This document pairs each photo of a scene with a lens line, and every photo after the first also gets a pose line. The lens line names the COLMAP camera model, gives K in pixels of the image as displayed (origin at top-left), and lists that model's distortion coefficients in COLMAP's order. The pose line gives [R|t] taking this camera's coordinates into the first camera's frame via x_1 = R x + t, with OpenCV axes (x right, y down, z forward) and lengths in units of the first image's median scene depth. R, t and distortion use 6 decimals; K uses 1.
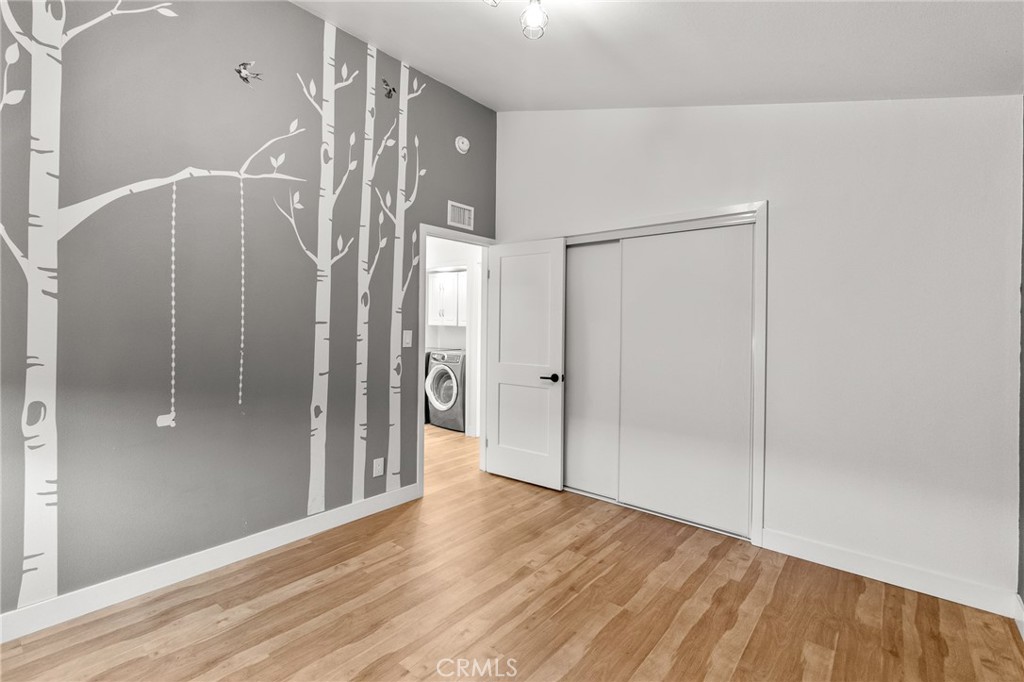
lens RADIAL K [[476.1, 0, 511.2], [0, 476.1, 323.5], [0, 0, 1]] dist [0.000363, 0.000088]
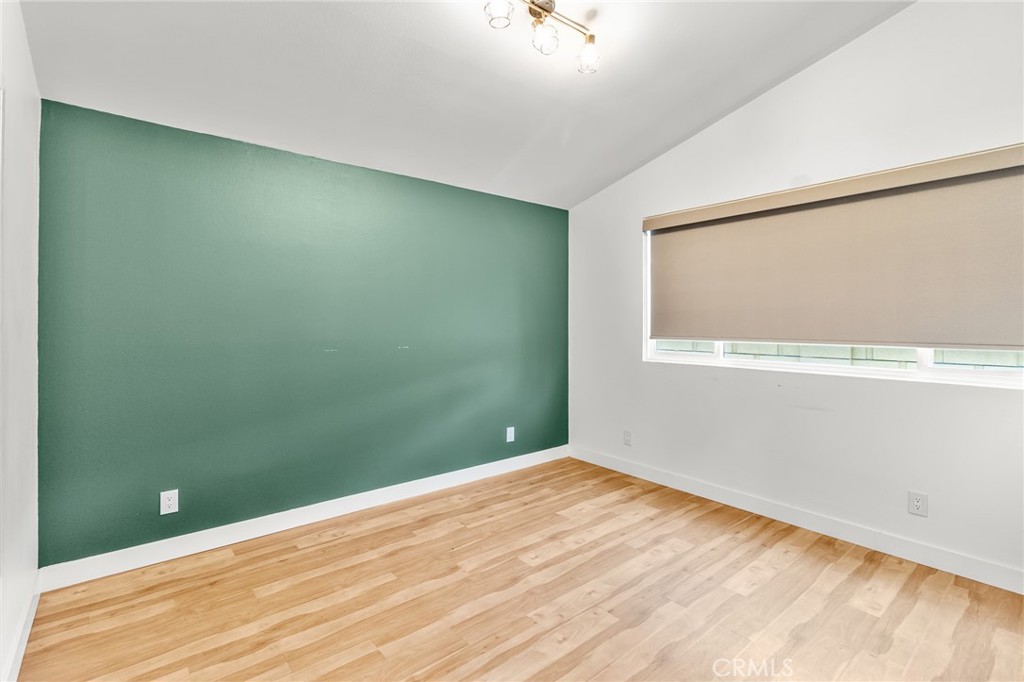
lens RADIAL K [[476.1, 0, 511.2], [0, 476.1, 323.5], [0, 0, 1]] dist [0.000363, 0.000088]
pose [[-0.982725, -0.013809, 0.184556, -0.157846], [-0.014038, 0.999901, 0.000069, 0.008667], [-0.184539, -0.002523, -0.982822, 1.883914]]
